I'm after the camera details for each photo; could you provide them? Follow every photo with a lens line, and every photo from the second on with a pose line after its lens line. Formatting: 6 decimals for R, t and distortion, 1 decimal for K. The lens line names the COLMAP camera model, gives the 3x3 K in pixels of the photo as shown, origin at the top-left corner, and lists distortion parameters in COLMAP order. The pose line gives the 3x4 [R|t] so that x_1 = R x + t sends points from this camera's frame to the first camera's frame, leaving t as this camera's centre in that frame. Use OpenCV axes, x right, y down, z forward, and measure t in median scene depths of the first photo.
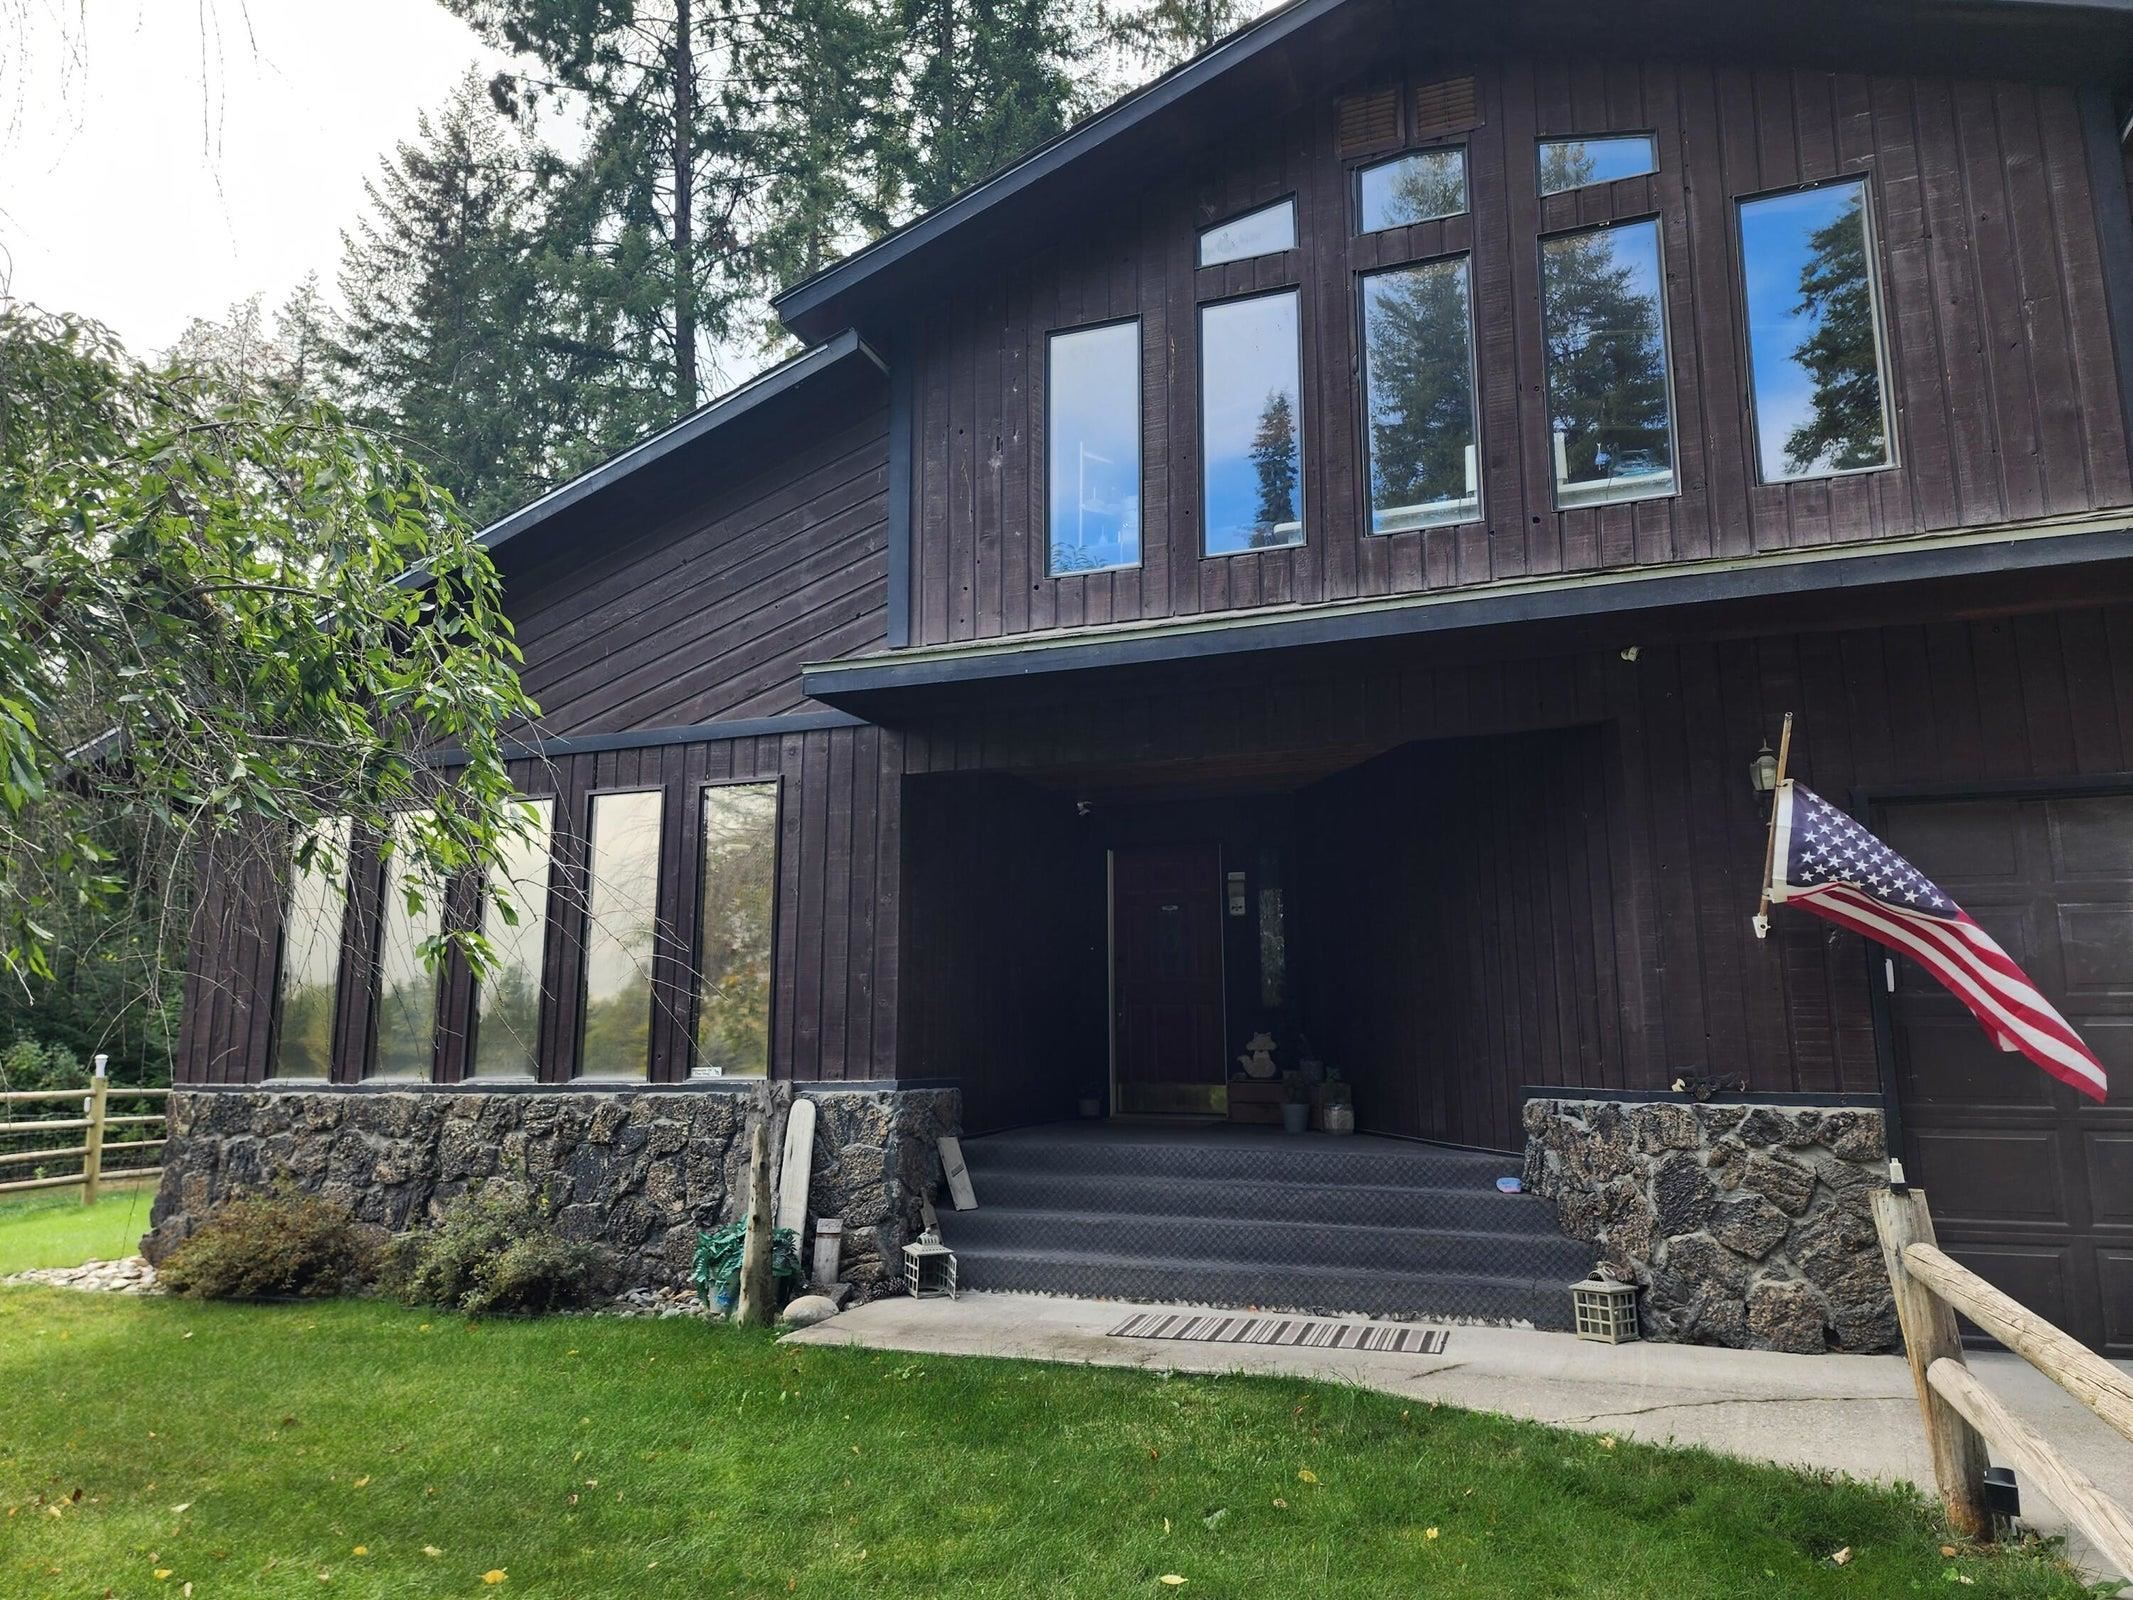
lens RADIAL K [[1428.4, 0, 1066.6], [0, 1428.4, 794.9], [0, 0, 1]] dist [0.055281, -0.008557]
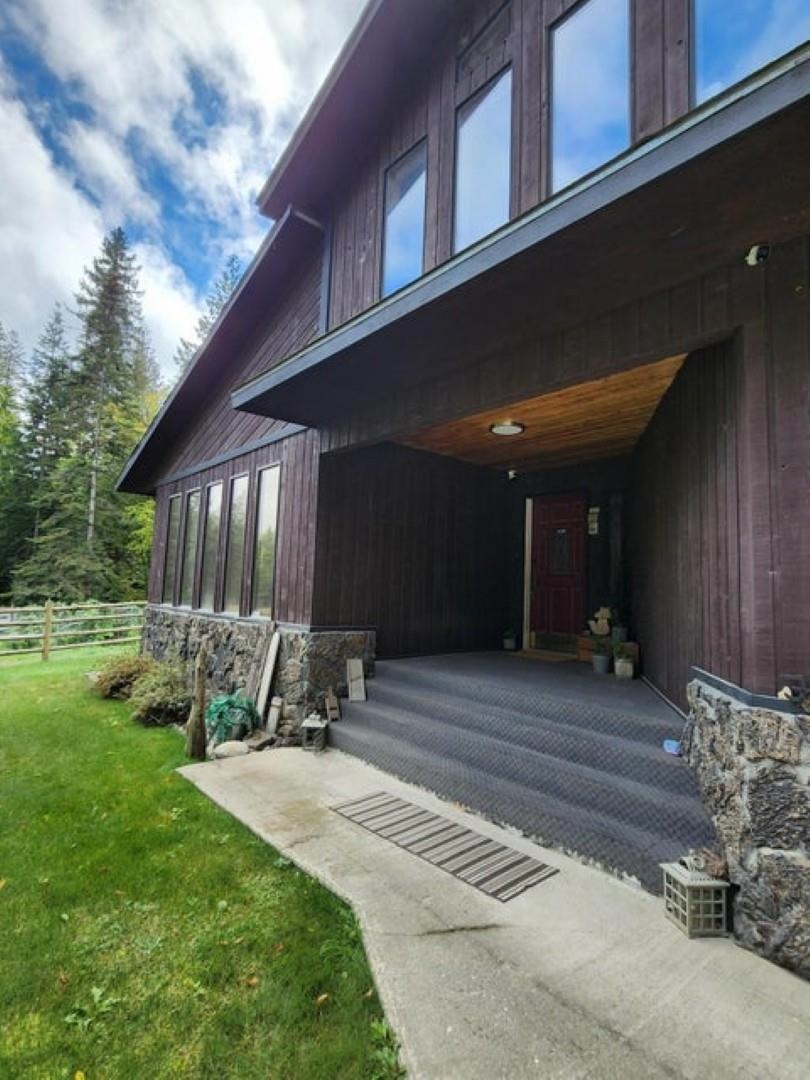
lens RADIAL K [[551.6, 0, 403.6], [0, 551.6, 534.7], [0, 0, 1]] dist [-0.001947, 0.003270]
pose [[0.872224, -0.011867, -0.488963, 0.315896], [0.044800, 0.997442, 0.055707, 0.053409], [0.487051, -0.070495, 0.870524, 0.467385]]
